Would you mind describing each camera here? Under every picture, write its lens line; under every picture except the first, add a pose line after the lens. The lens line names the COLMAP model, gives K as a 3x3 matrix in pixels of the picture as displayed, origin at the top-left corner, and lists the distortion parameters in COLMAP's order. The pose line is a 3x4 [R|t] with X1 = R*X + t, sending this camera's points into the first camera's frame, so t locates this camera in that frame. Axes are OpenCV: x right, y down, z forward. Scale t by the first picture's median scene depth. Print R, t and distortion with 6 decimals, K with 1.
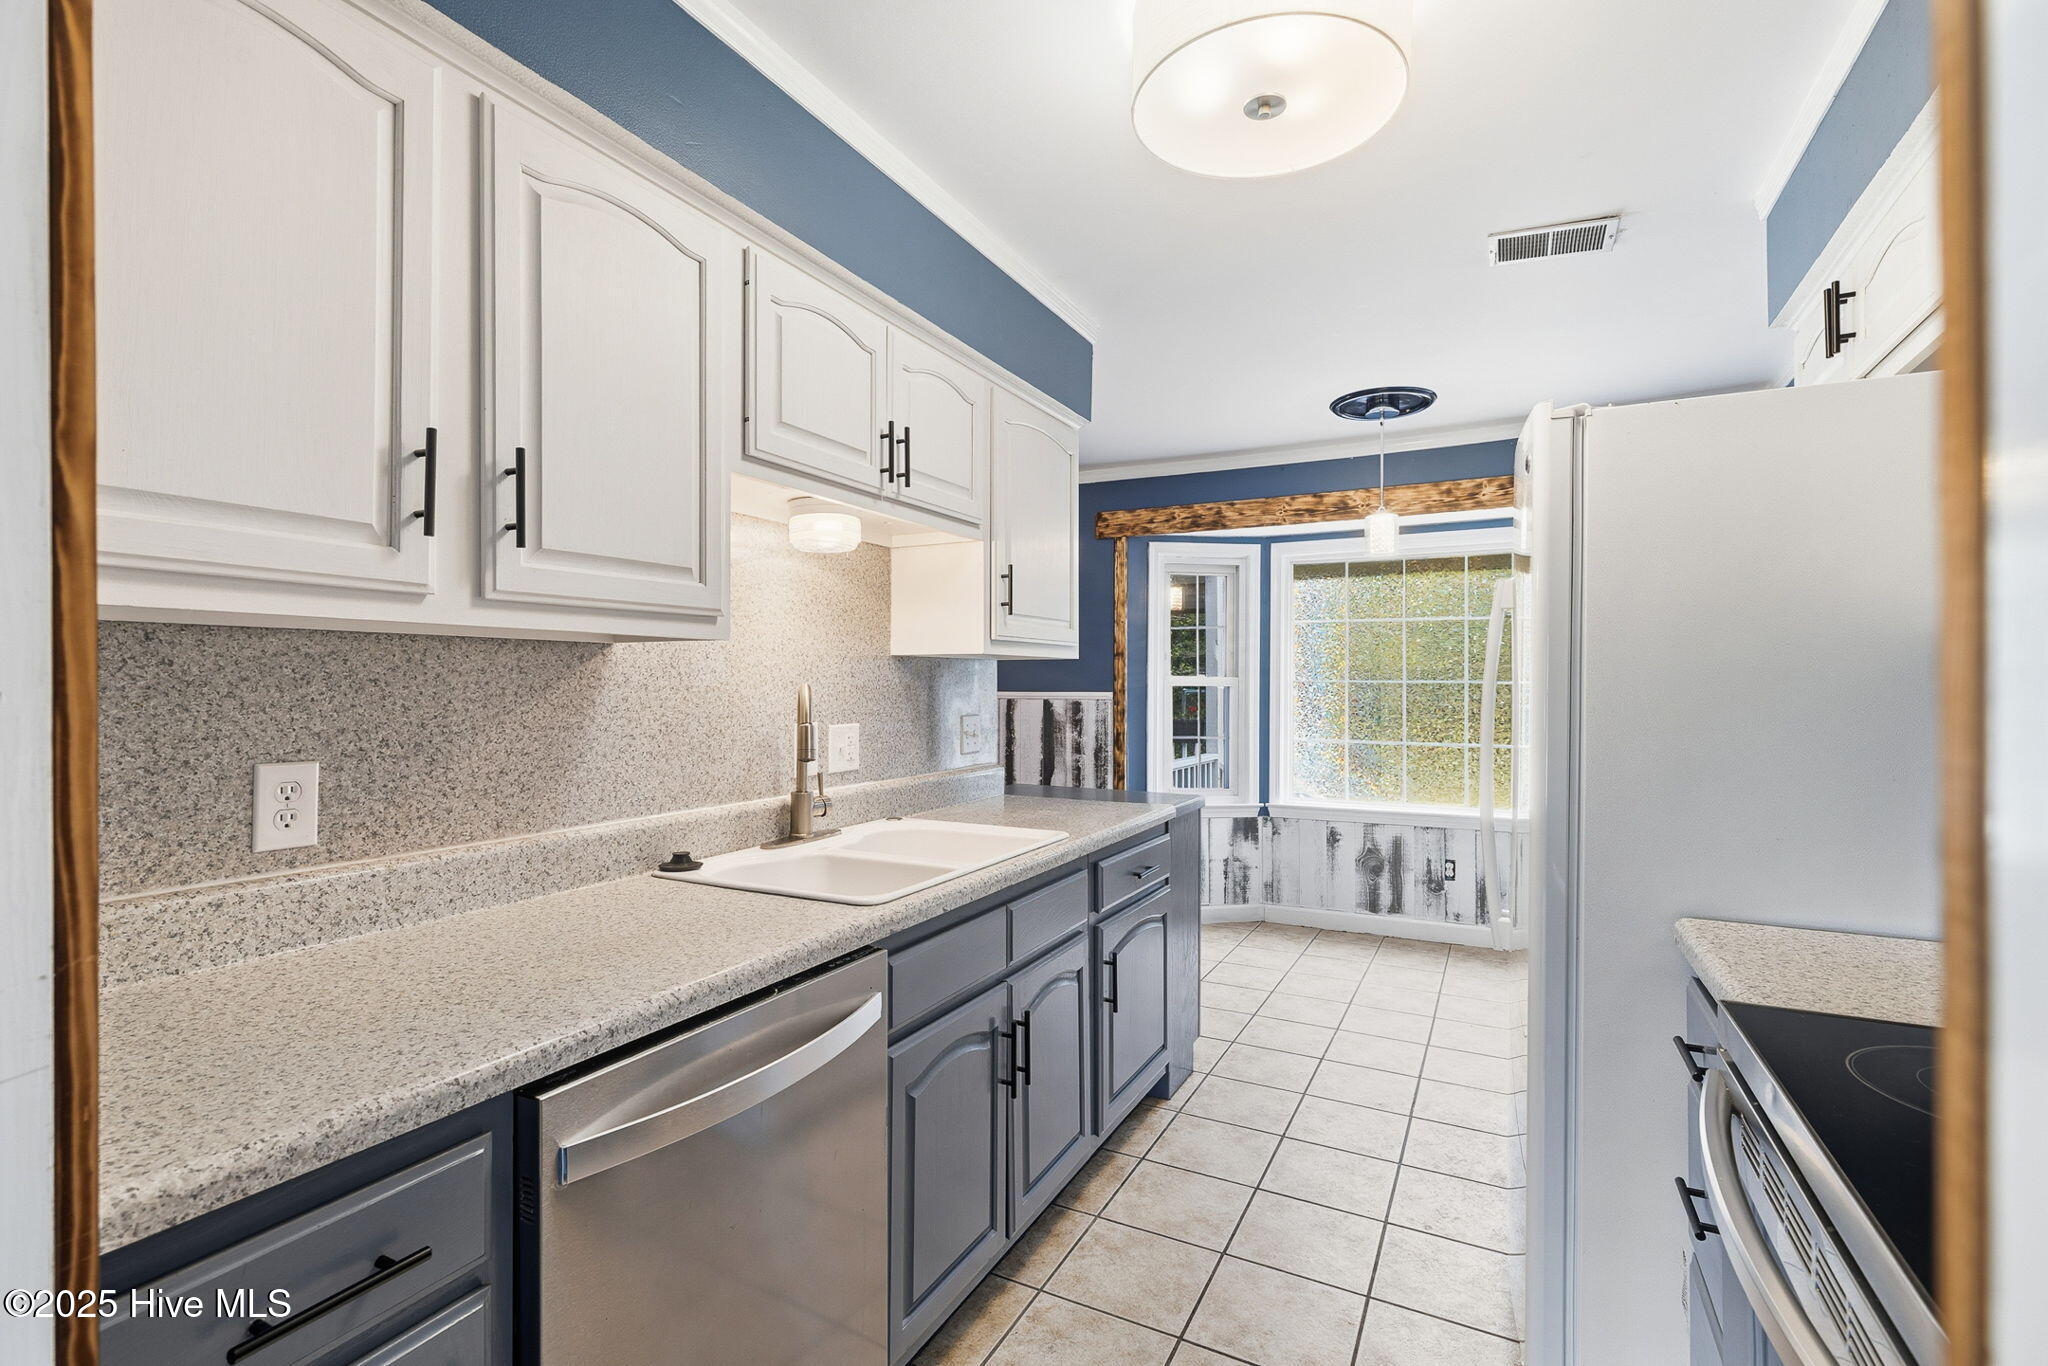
lens RADIAL K [[917.8, 0, 1012.1], [0, 917.8, 677.6], [0, 0, 1]] dist [0.002856, -0.000189]
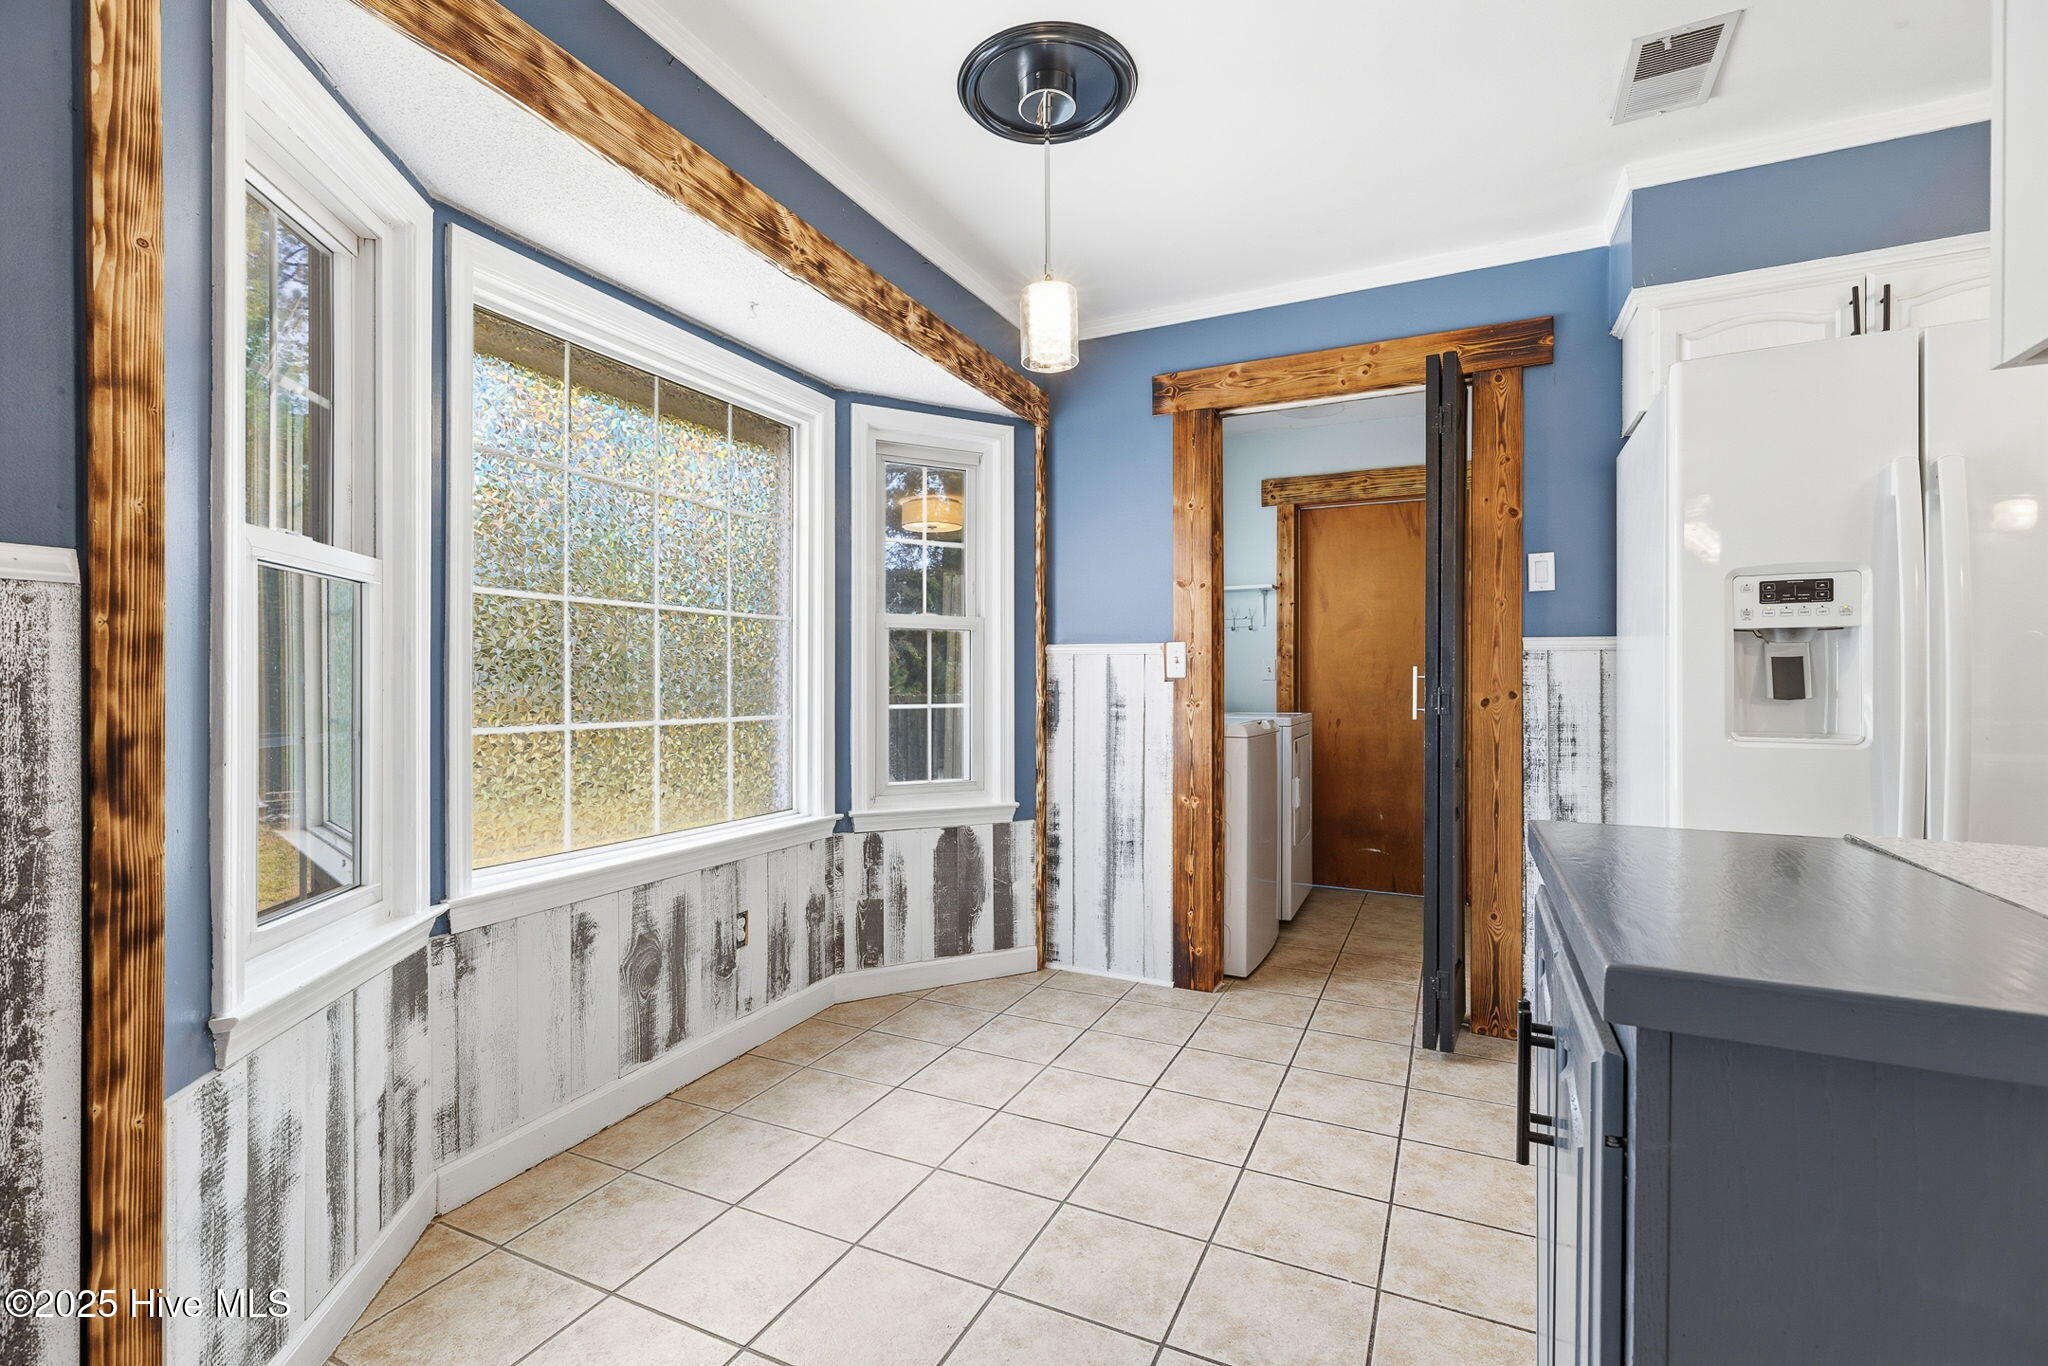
lens RADIAL K [[917.6, 0, 1008.1], [0, 917.6, 684.5], [0, 0, 1]] dist [0.001576, -0.000035]
pose [[-0.041610, -0.002363, 0.999131, -0.120381], [-0.006390, 0.999977, 0.002099, 0.048258], [-0.999114, -0.006298, -0.041624, 0.841637]]
